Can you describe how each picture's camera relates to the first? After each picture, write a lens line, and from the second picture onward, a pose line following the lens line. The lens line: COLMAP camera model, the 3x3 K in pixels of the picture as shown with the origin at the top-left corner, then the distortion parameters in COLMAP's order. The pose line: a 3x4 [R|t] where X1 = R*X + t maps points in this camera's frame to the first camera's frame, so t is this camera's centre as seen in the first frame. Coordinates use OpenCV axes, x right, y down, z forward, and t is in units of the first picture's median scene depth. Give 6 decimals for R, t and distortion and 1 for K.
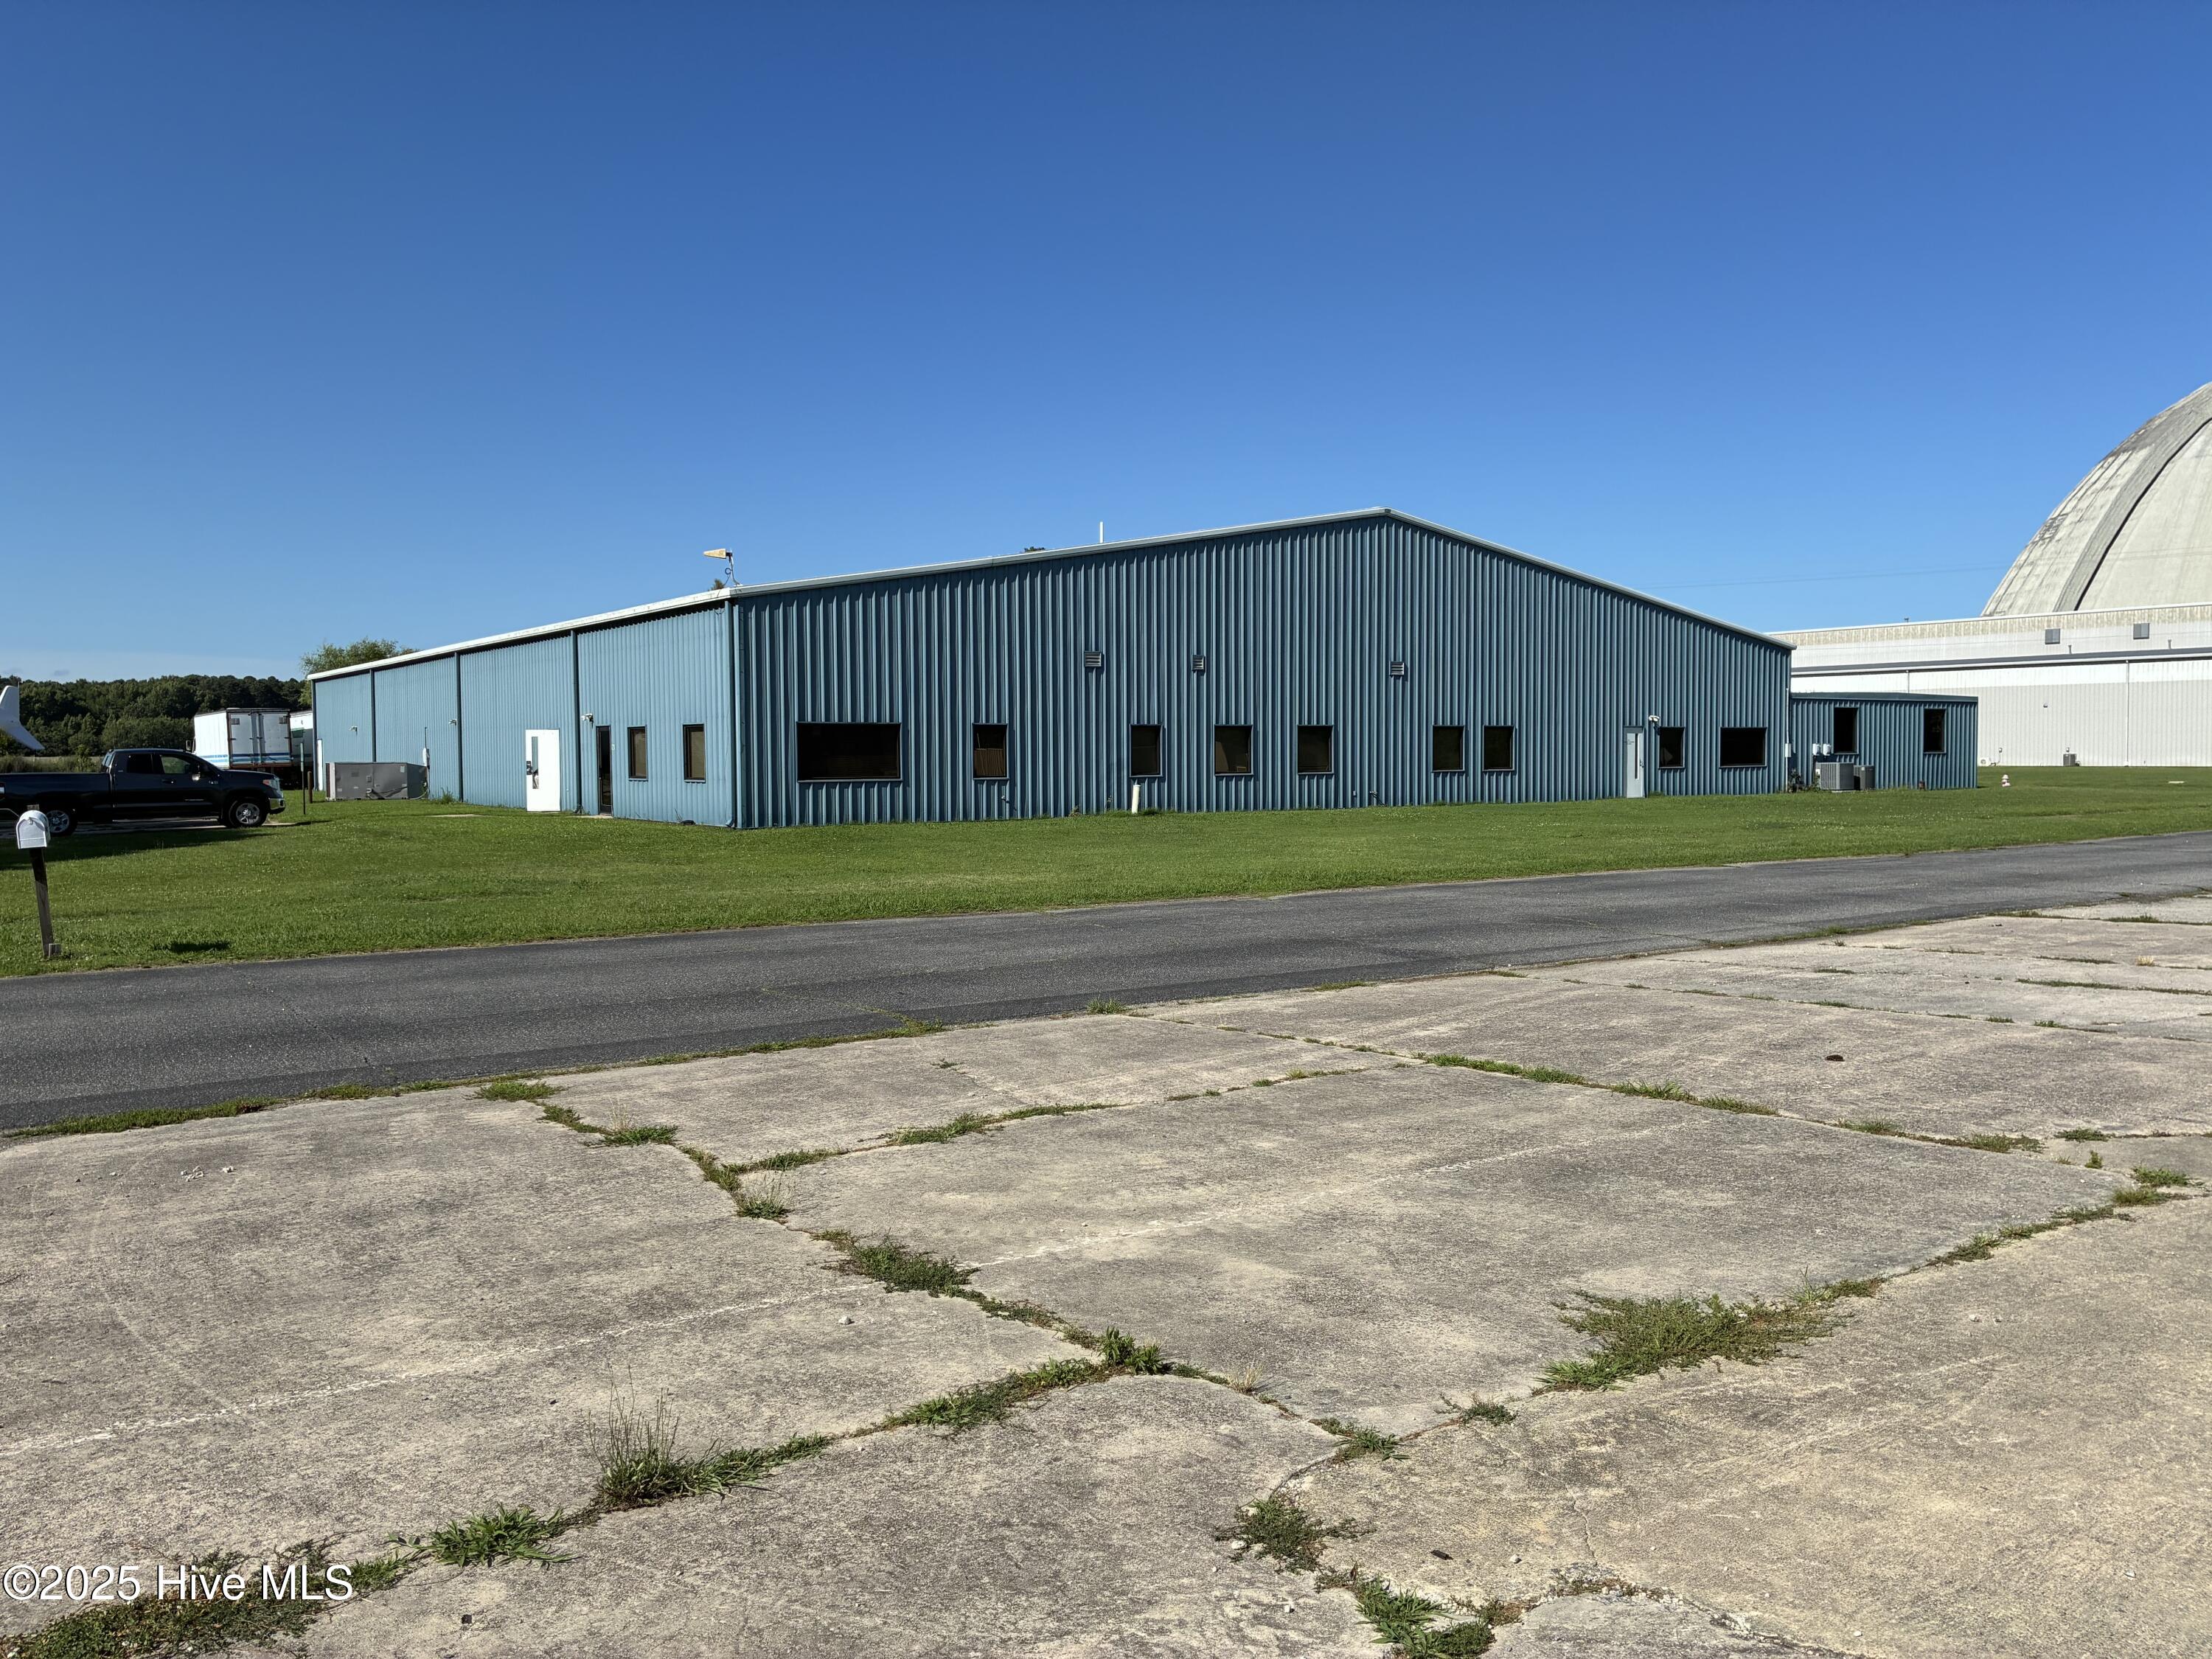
lens RADIAL K [[1675.4, 0, 1118.6], [0, 1675.4, 819.6], [0, 0, 1]] dist [0.012837, -0.045421]
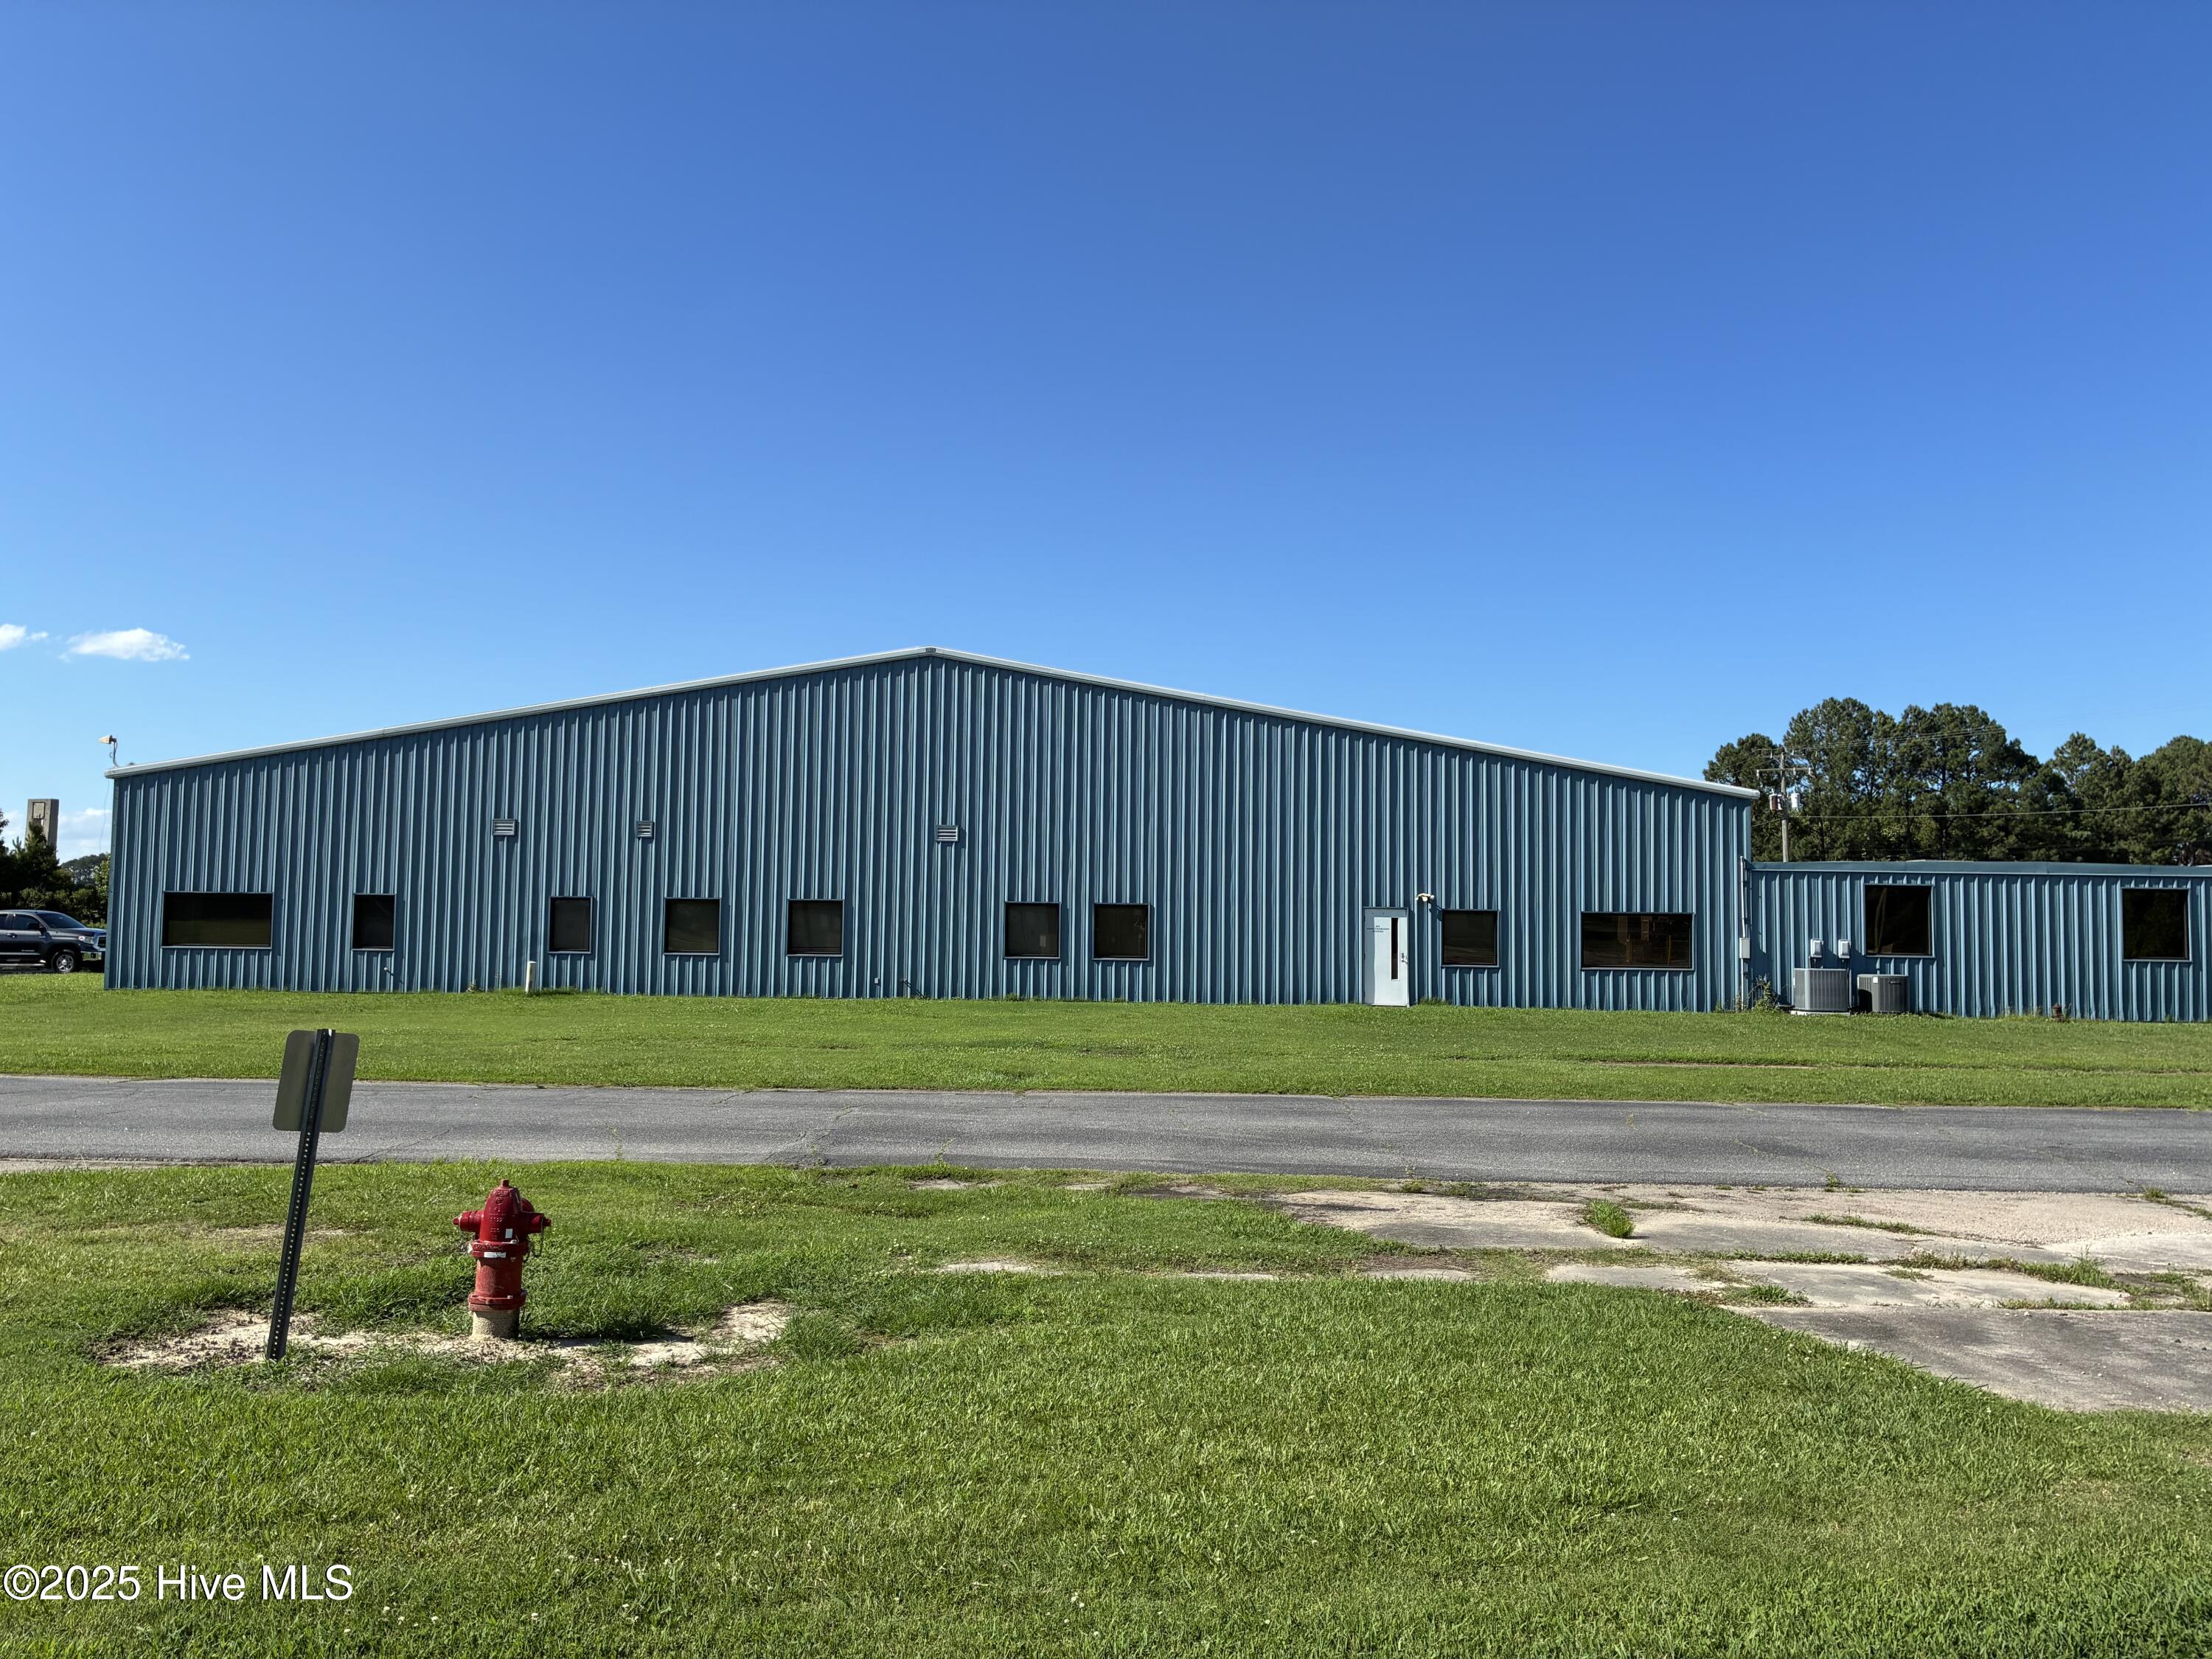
lens RADIAL K [[1660.5, 0, 1104.9], [0, 1660.5, 813.6], [0, 0, 1]] dist [0.056321, -0.074956]
pose [[0.799960, -0.026761, -0.599456, 0.496473], [-0.043500, 0.993790, -0.102415, -0.012433], [0.598474, 0.108004, 0.793828, 0.262616]]
